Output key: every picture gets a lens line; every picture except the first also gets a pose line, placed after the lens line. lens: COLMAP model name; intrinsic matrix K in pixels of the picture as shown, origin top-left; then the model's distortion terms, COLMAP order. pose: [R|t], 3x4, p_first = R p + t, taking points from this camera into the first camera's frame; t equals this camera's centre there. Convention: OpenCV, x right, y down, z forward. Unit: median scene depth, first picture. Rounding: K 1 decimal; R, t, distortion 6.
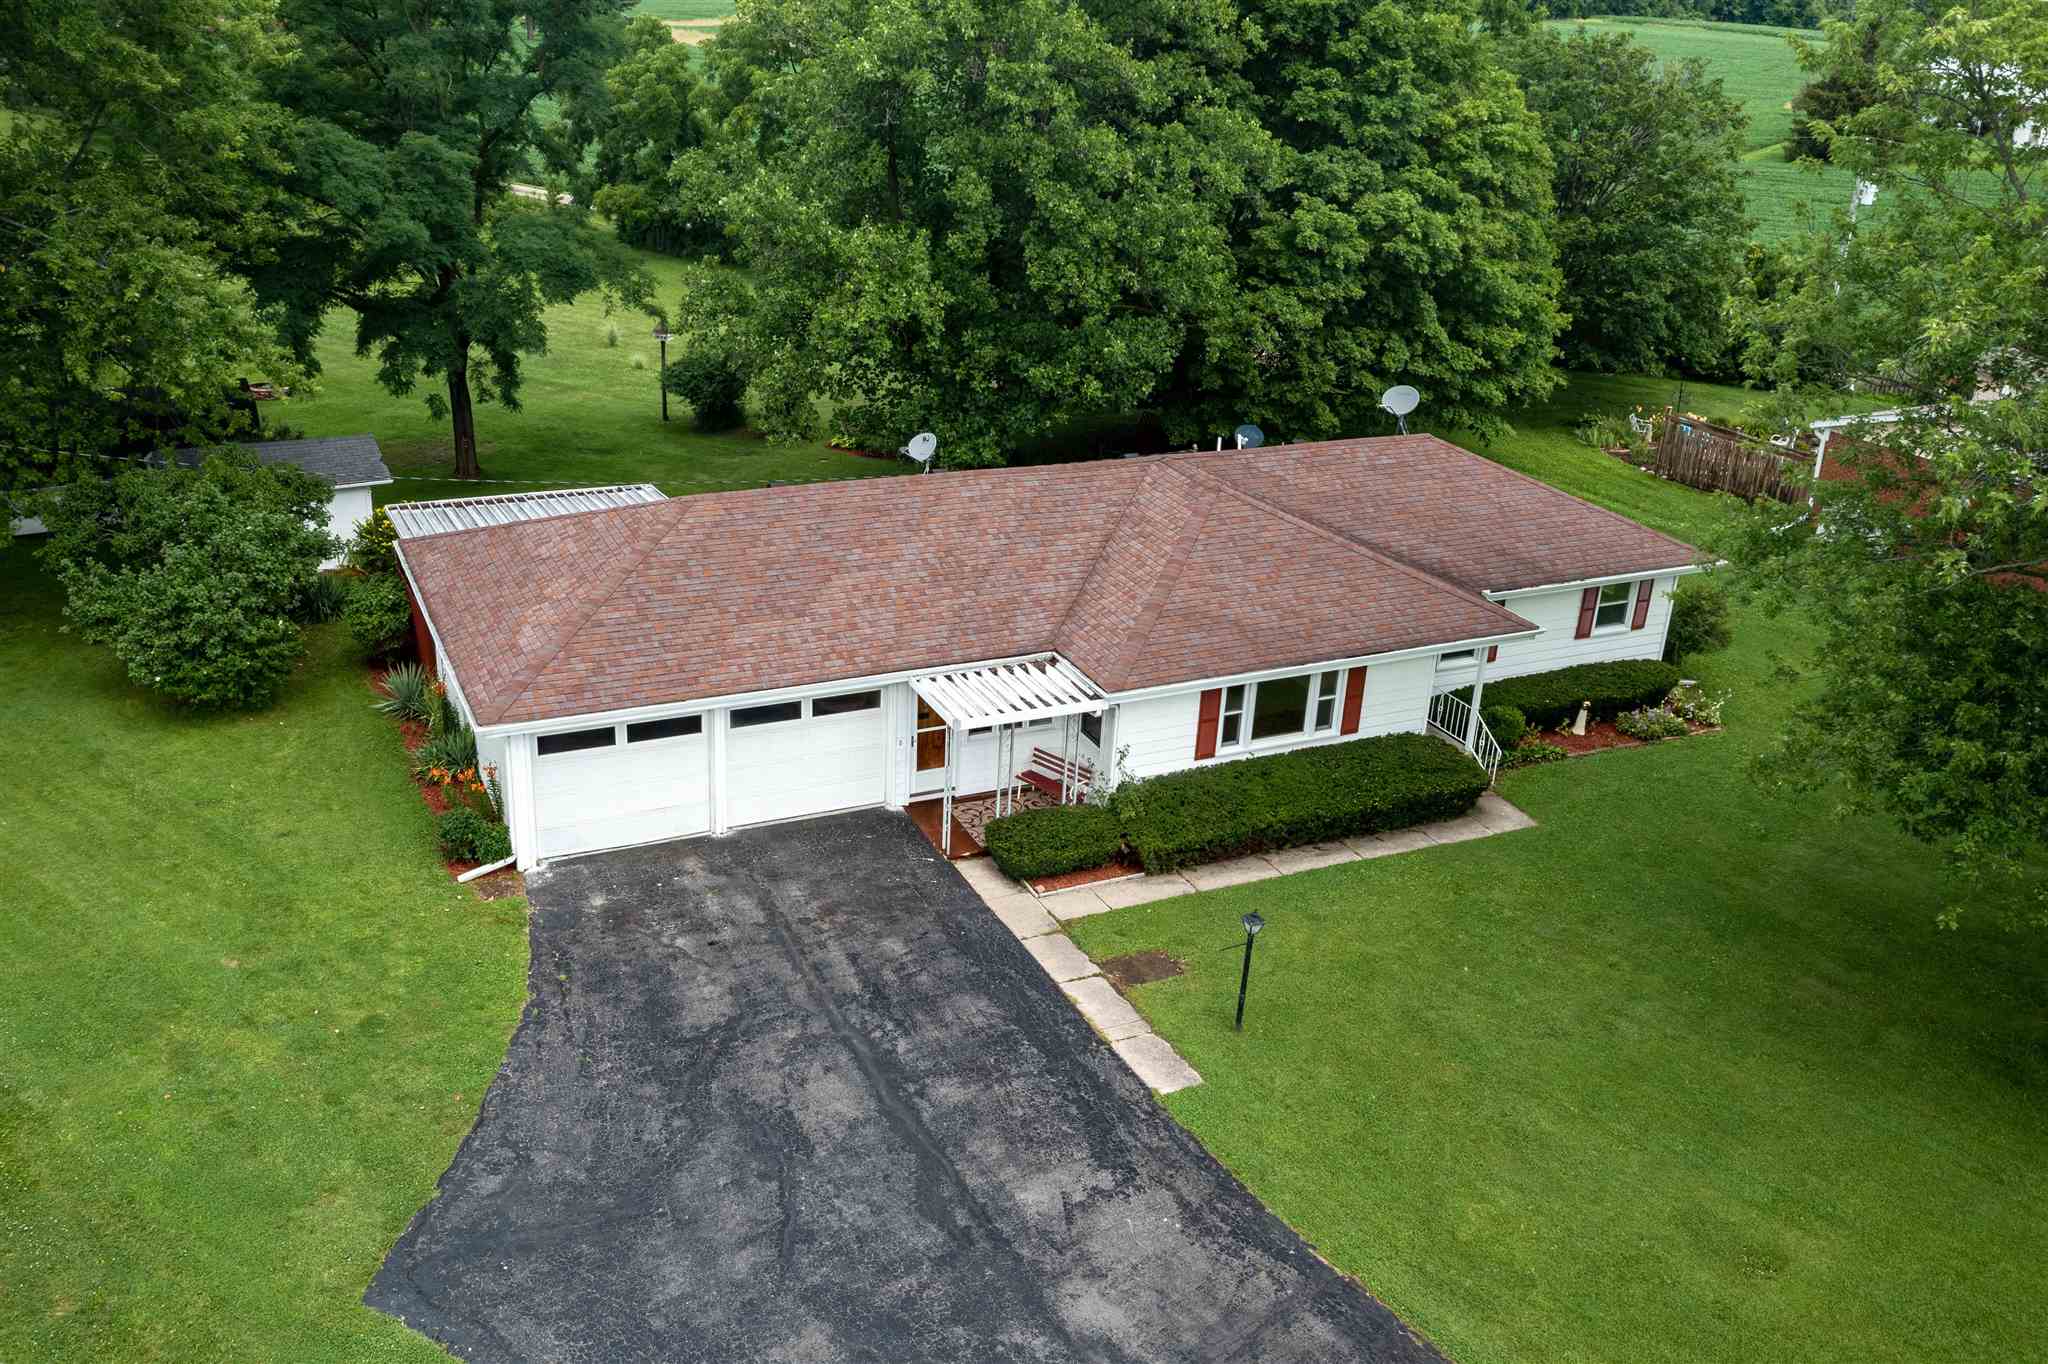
lens RADIAL K [[1710.9, 0, 1018.6], [0, 1710.9, 632.9], [0, 0, 1]] dist [-0.020845, 0.009810]
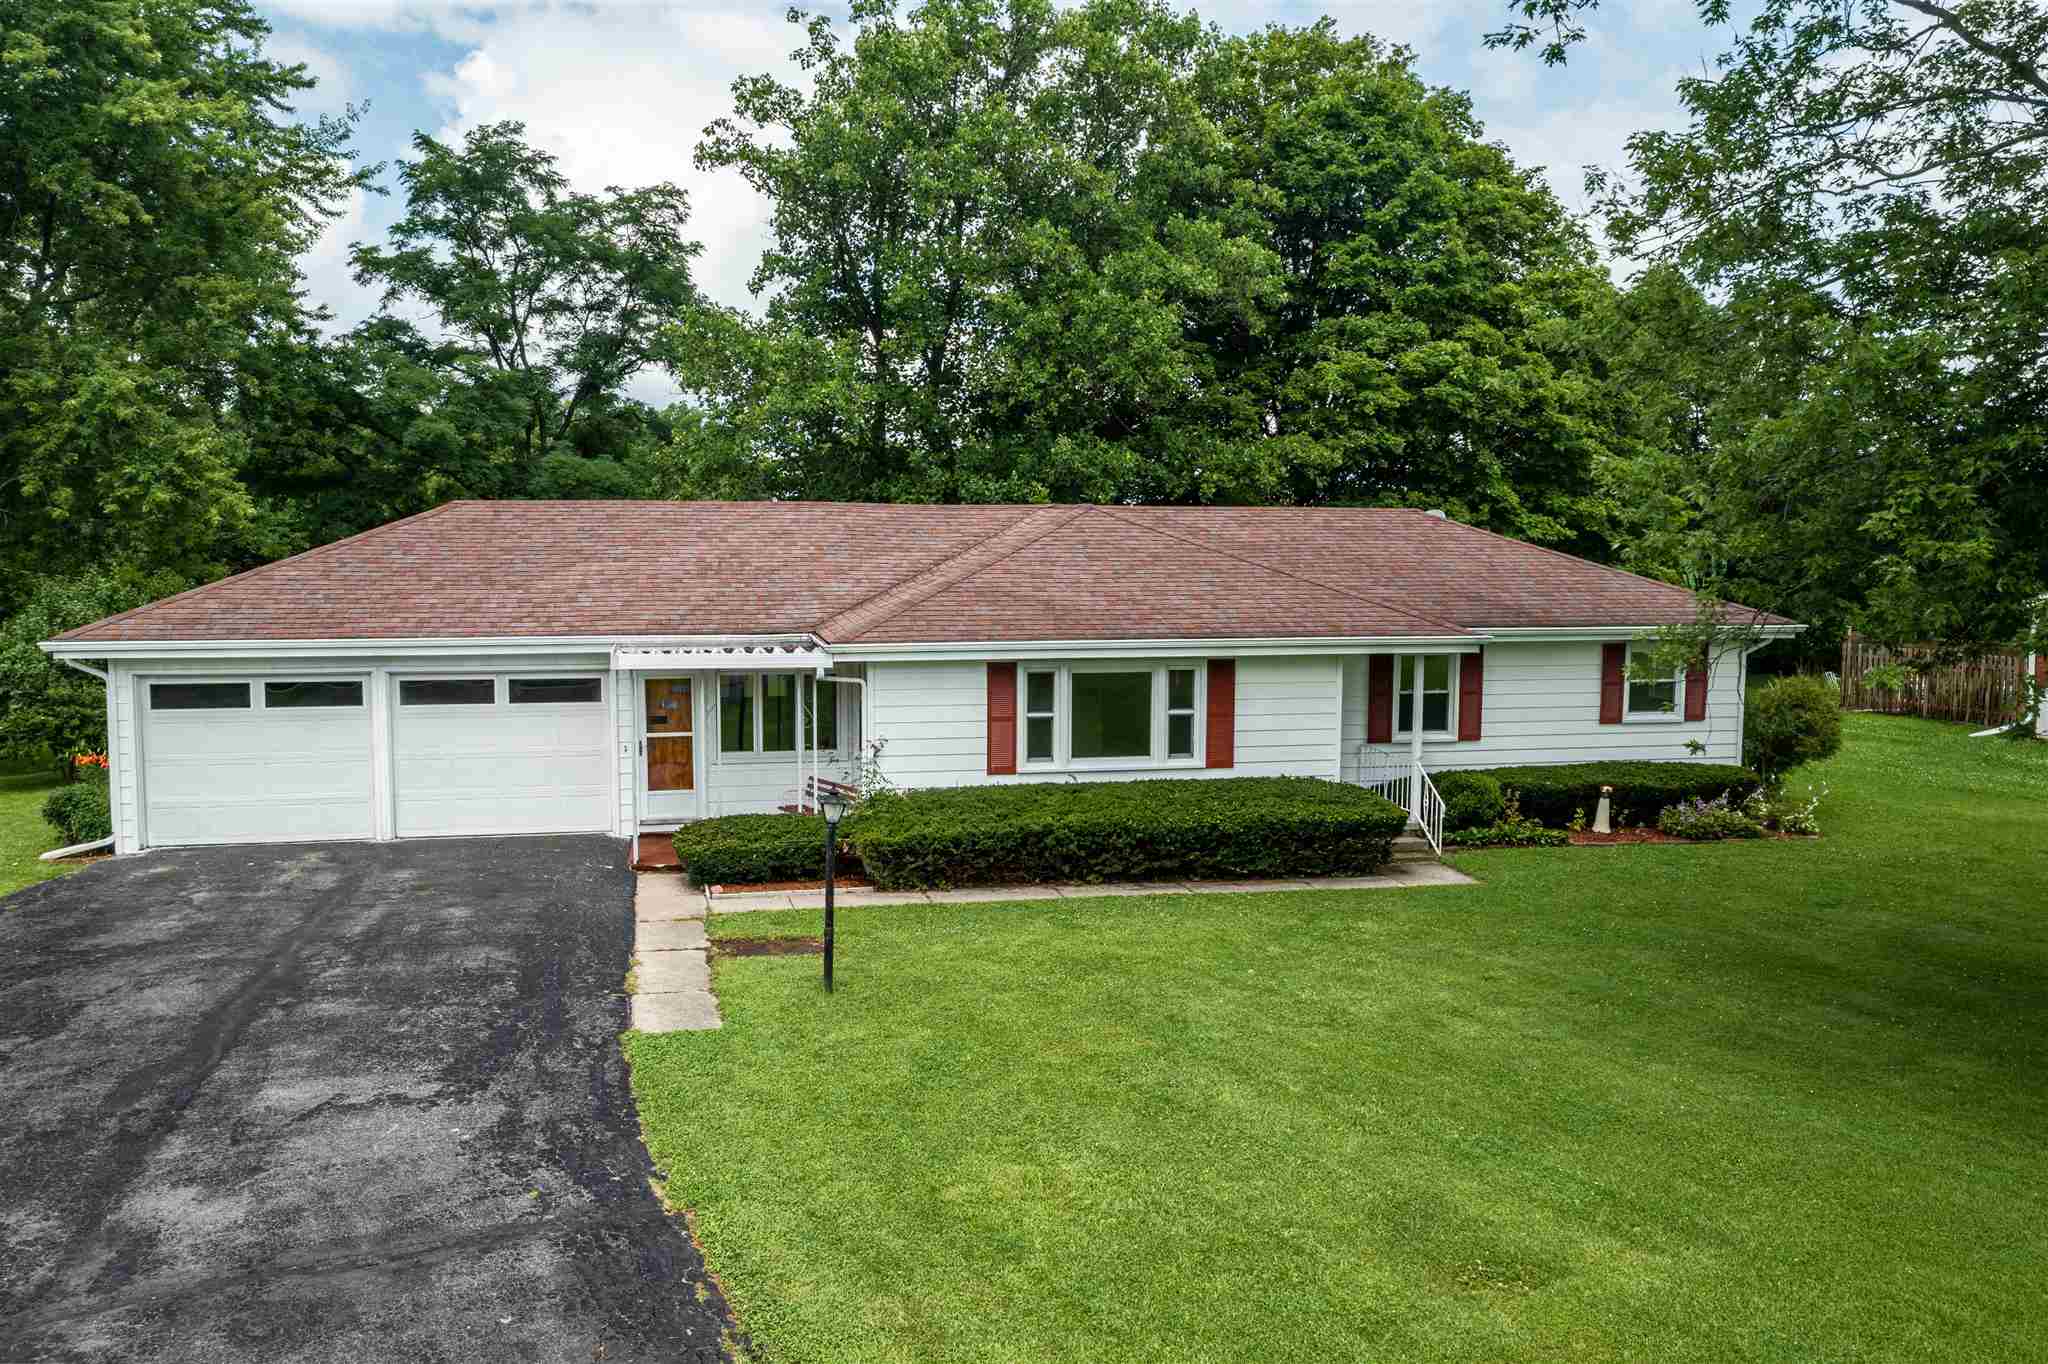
lens RADIAL K [[1590.5, 0, 1020.7], [0, 1590.5, 644.6], [0, 0, 1]] dist [-0.007672, 0.002825]
pose [[0.974848, -0.028430, -0.221049, 0.263417], [-0.040388, 0.952873, -0.300668, 0.221498], [0.219180, 0.302034, 0.927759, 0.310025]]
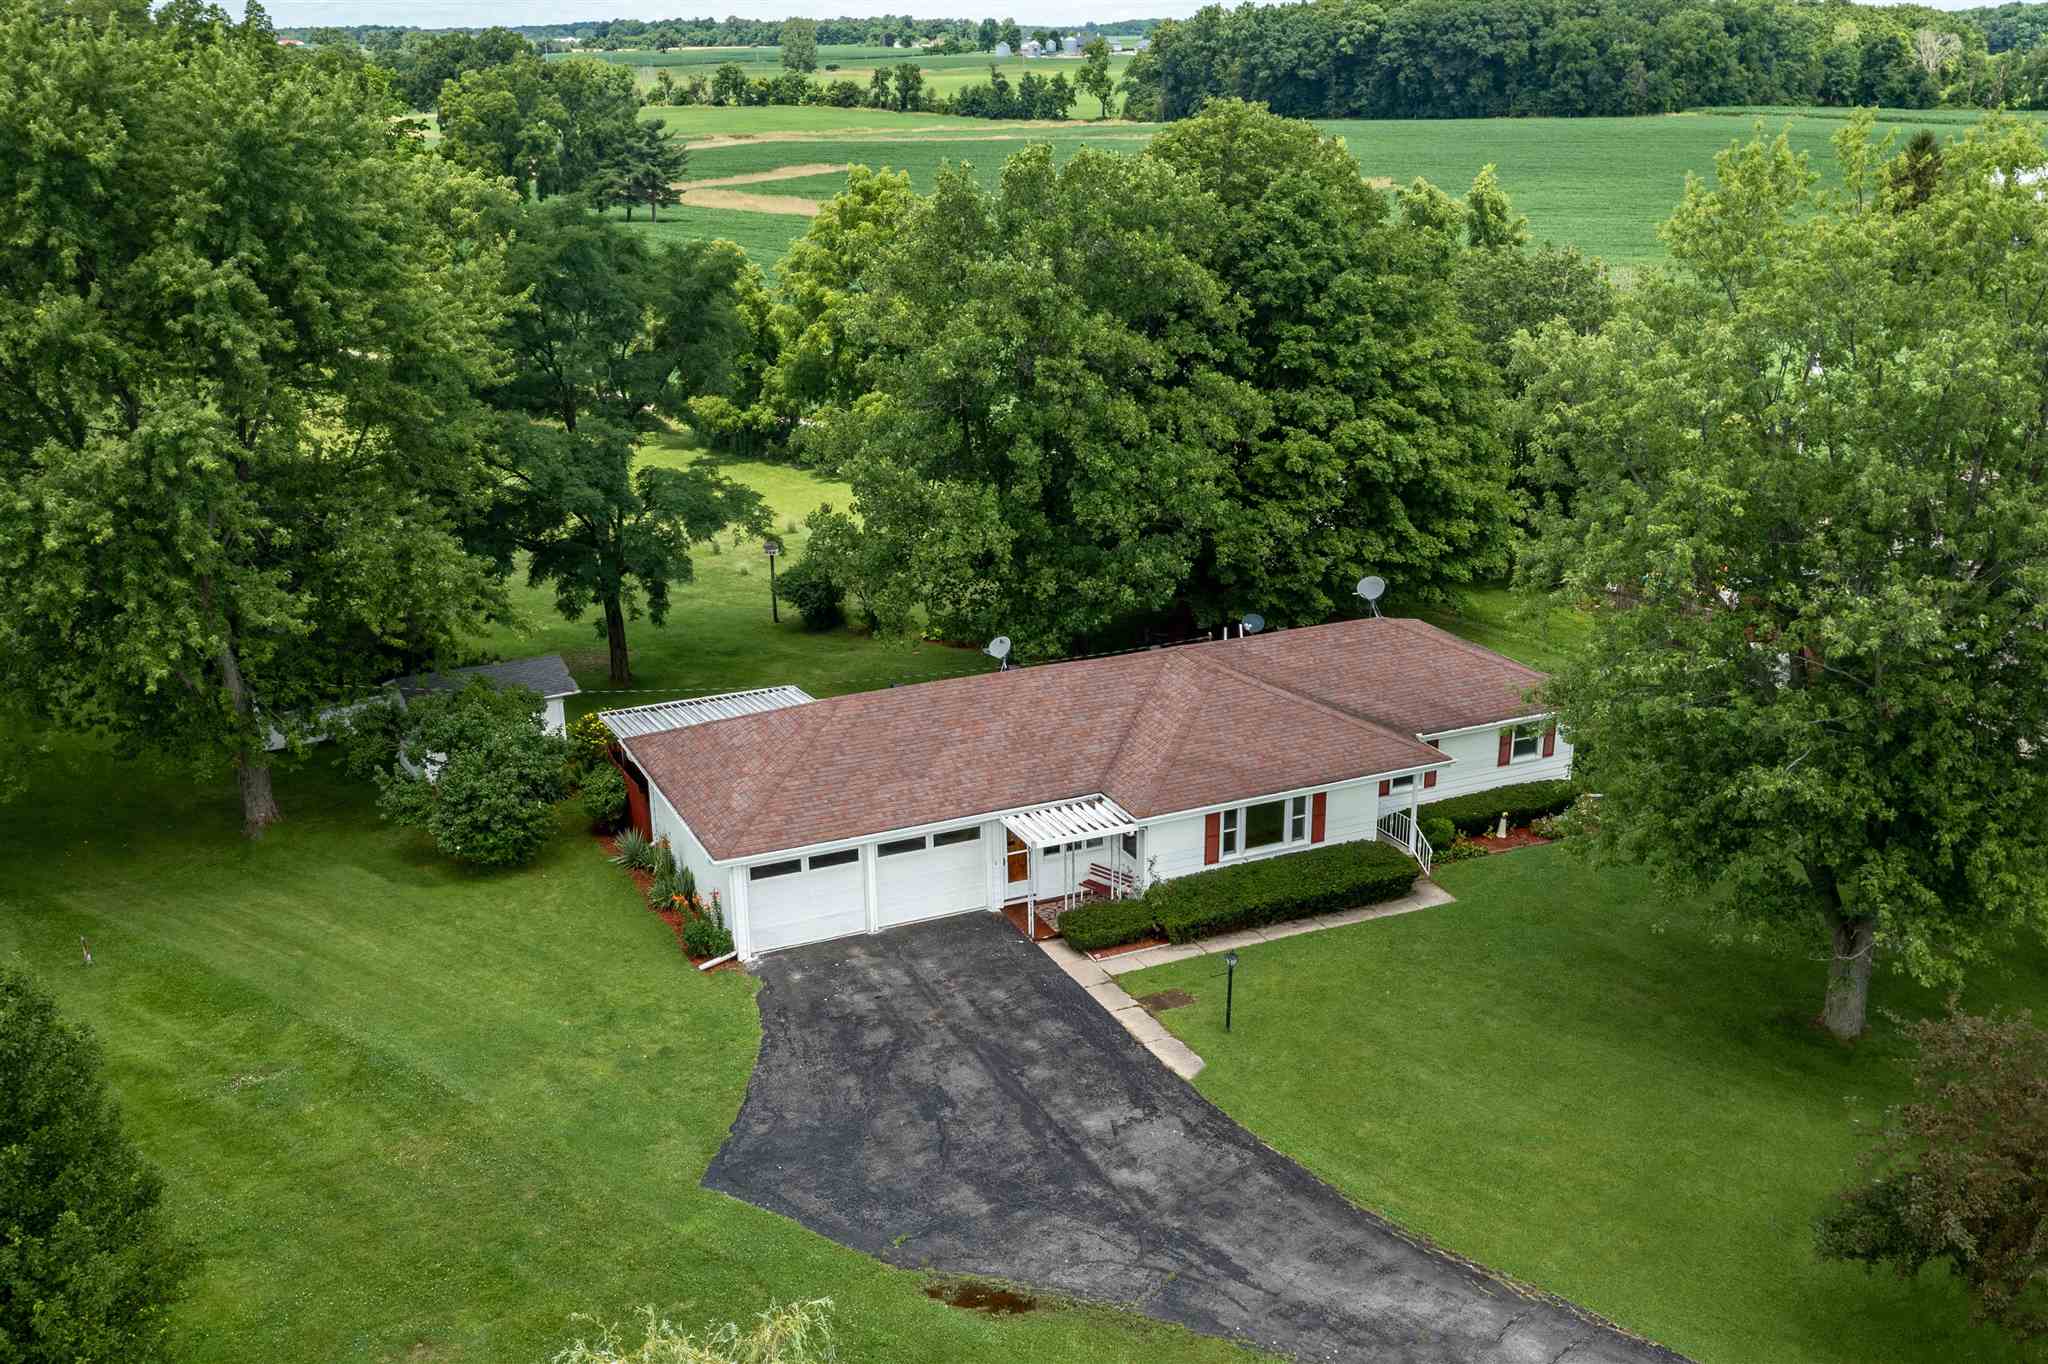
lens RADIAL K [[1888.8, 0, 1092.1], [0, 1888.8, 681.8], [0, 0, 1]] dist [0.009340, 0.004955]
pose [[0.998583, -0.052851, -0.006215, 0.026726], [0.052347, 0.996582, -0.063899, 0.017561], [0.009571, 0.063483, 0.997937, -0.538845]]
